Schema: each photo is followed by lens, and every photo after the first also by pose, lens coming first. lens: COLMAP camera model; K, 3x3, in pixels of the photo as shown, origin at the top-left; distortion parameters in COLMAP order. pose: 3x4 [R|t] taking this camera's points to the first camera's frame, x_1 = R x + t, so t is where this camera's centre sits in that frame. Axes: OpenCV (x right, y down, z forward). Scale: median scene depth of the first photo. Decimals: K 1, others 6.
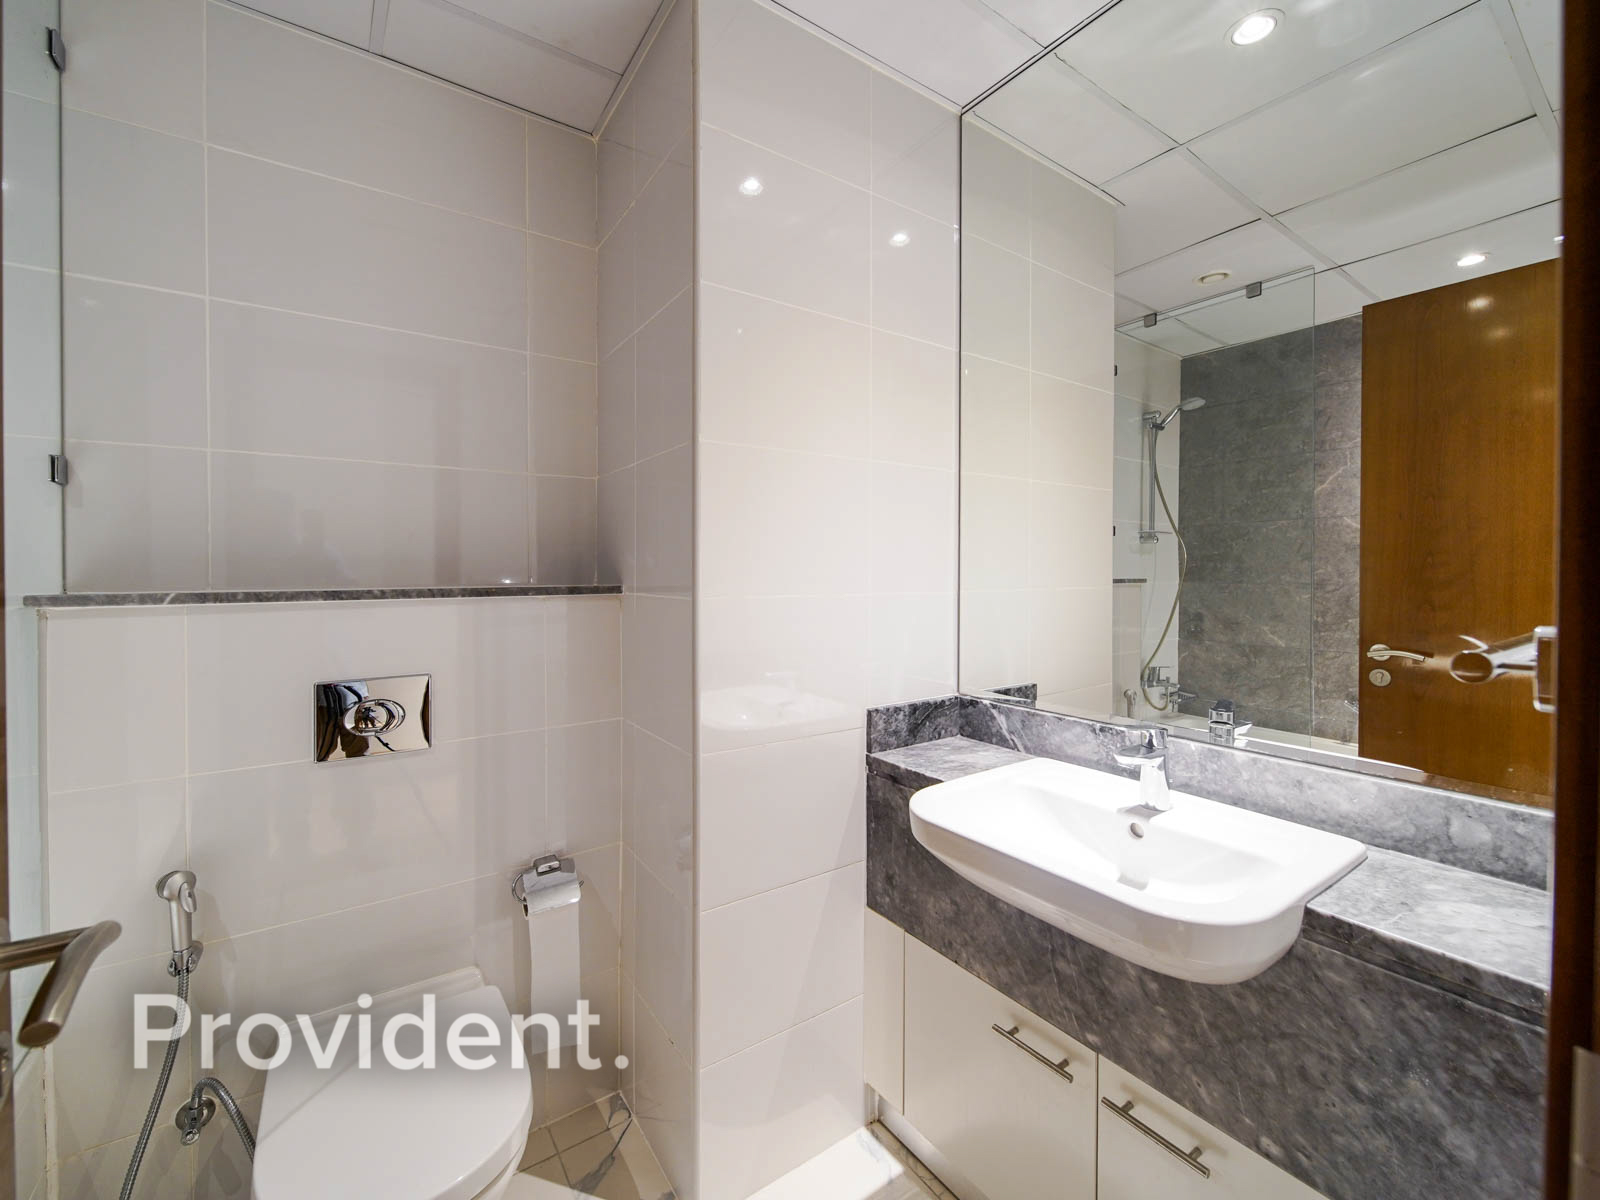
lens RADIAL K [[656.1, 0, 805.1], [0, 656.1, 594.5], [0, 0, 1]] dist [0.001282, 0.000116]
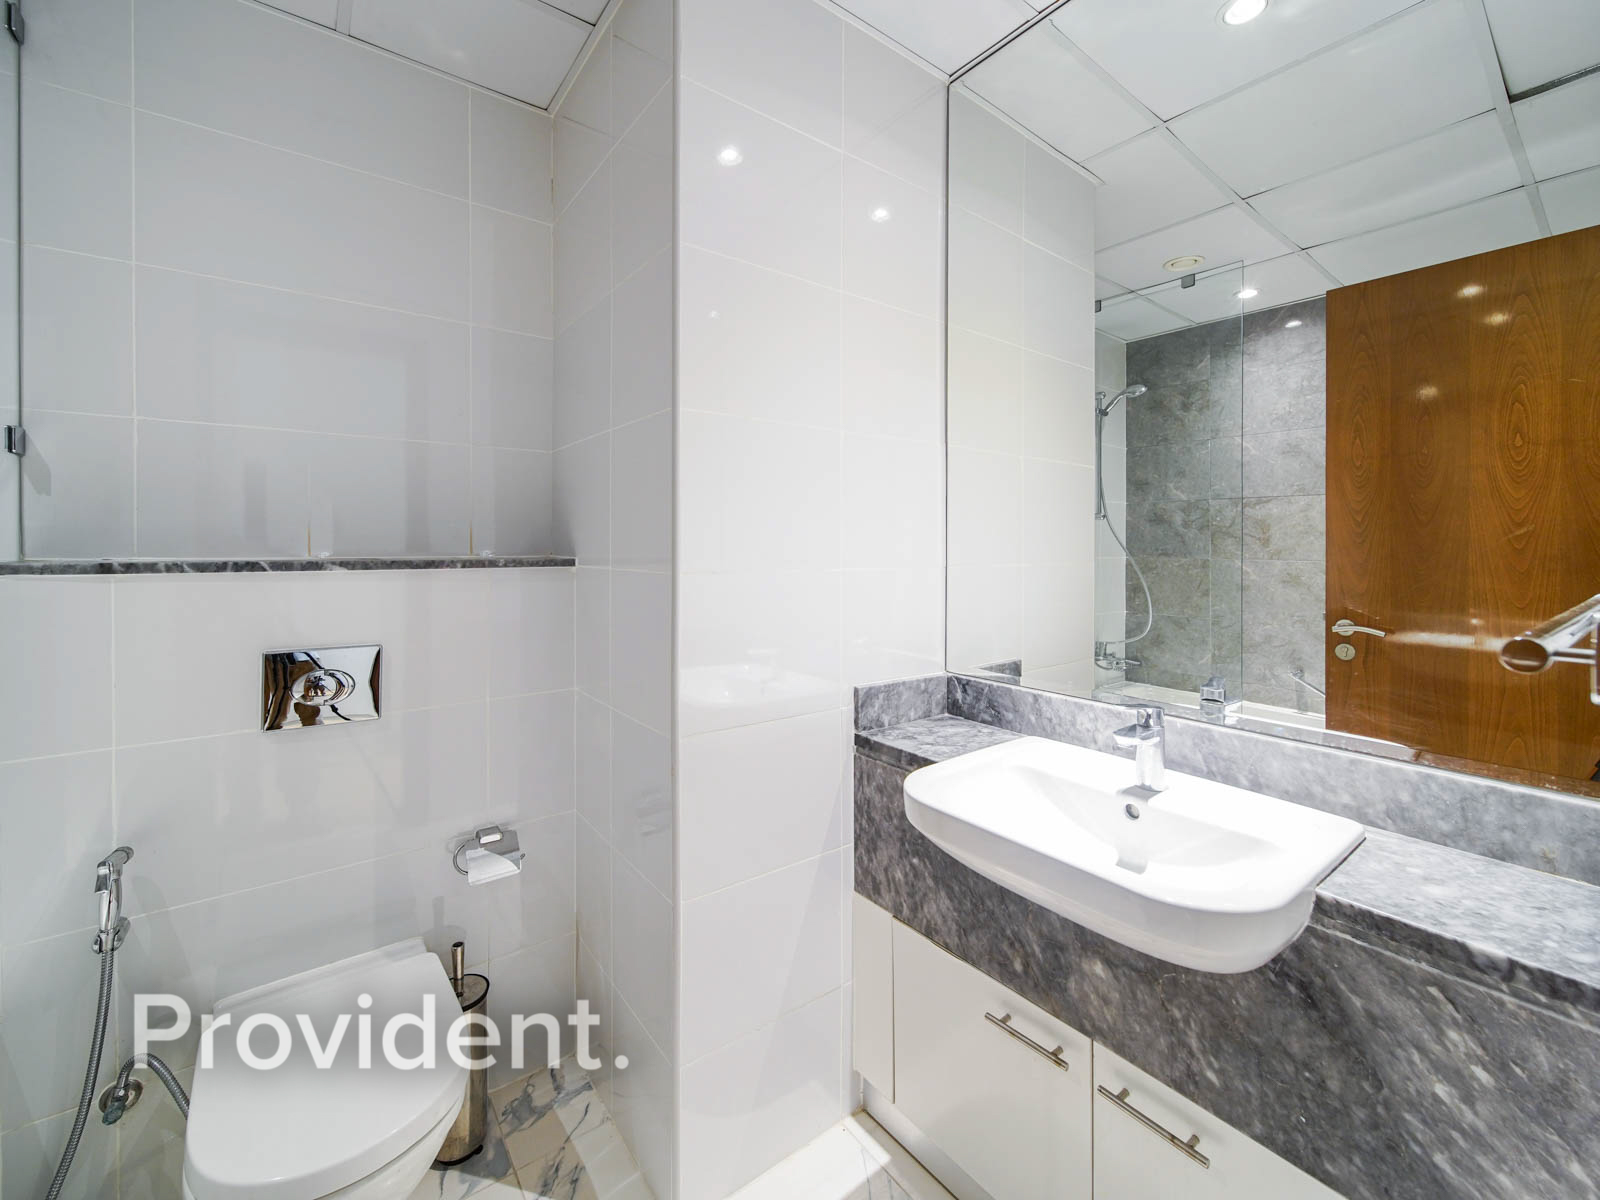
lens RADIAL K [[601.2, 0, 756.9], [0, 601.2, 564.1], [0, 0, 1]] dist [0.001724, 0.000054]
pose [[0.999438, 0.004660, 0.033185, -0.083420], [-0.004583, 0.999987, -0.002372, -0.004863], [-0.033196, 0.002218, 0.999446, 0.114242]]
